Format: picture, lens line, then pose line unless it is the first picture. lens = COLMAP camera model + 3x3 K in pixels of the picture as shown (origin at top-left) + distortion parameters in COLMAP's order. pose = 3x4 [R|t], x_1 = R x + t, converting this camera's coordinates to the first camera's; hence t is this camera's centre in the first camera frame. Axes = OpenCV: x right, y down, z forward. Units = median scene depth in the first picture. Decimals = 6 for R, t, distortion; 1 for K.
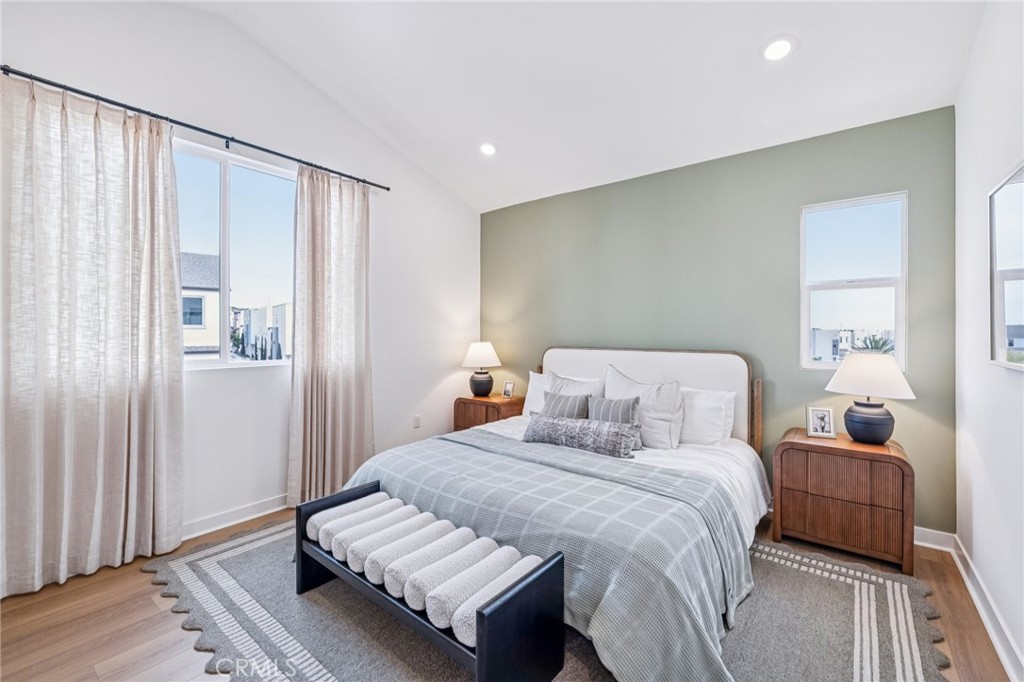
lens RADIAL K [[428.2, 0, 506.6], [0, 428.2, 326.0], [0, 0, 1]] dist [-0.000175, 0.000100]
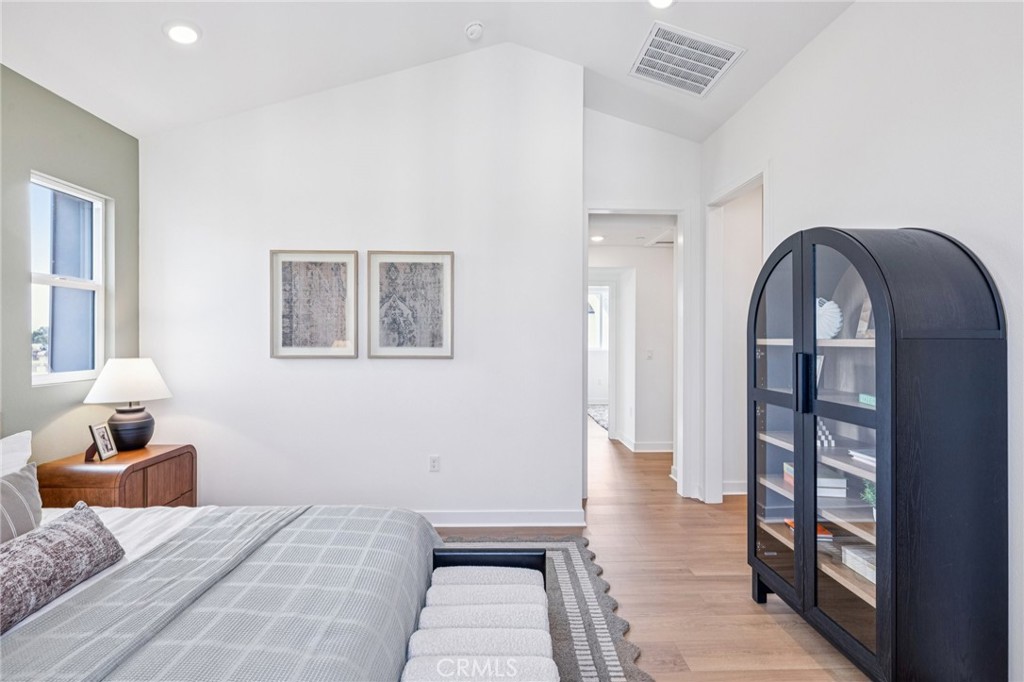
lens RADIAL K [[482.7, 0, 508.3], [0, 482.7, 340.8], [0, 0, 1]] dist [-0.010532, 0.002019]
pose [[-0.641326, -0.009813, 0.767205, -0.555460], [-0.007189, 0.999951, 0.006780, 0.007442], [-0.767234, -0.001167, -0.641366, 1.015851]]
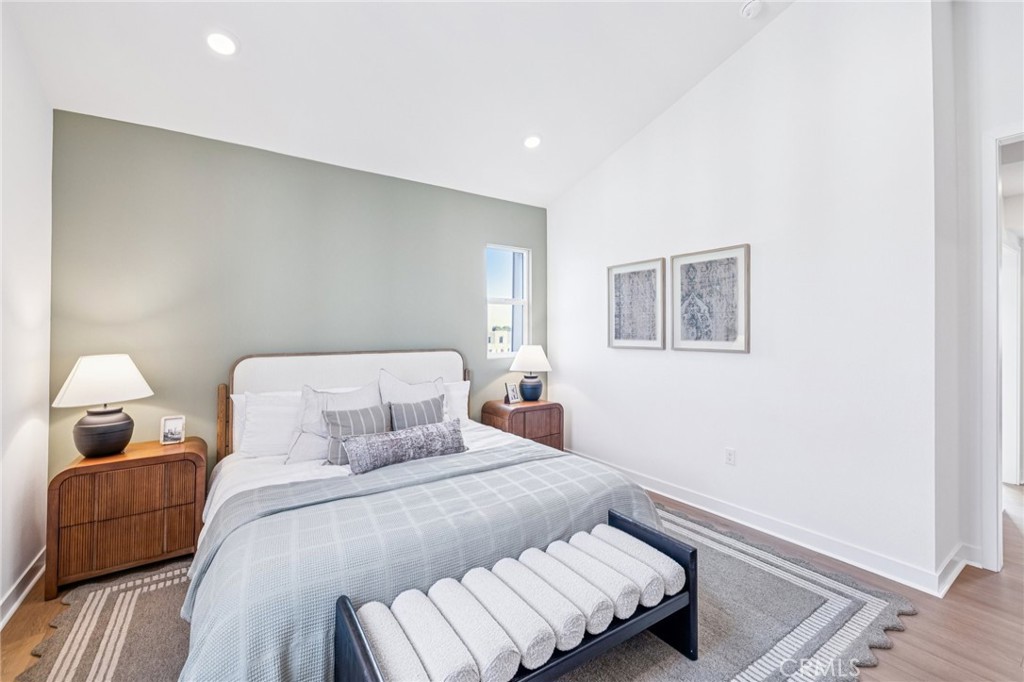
lens RADIAL K [[428.2, 0, 510.2], [0, 428.2, 334.9], [0, 0, 1]] dist [-0.000175, 0.000100]
pose [[0.301590, -0.009497, 0.953390, -0.715697], [-0.000173, 0.999950, 0.010016, 0.005910], [-0.953438, -0.003186, 0.301573, 0.569014]]
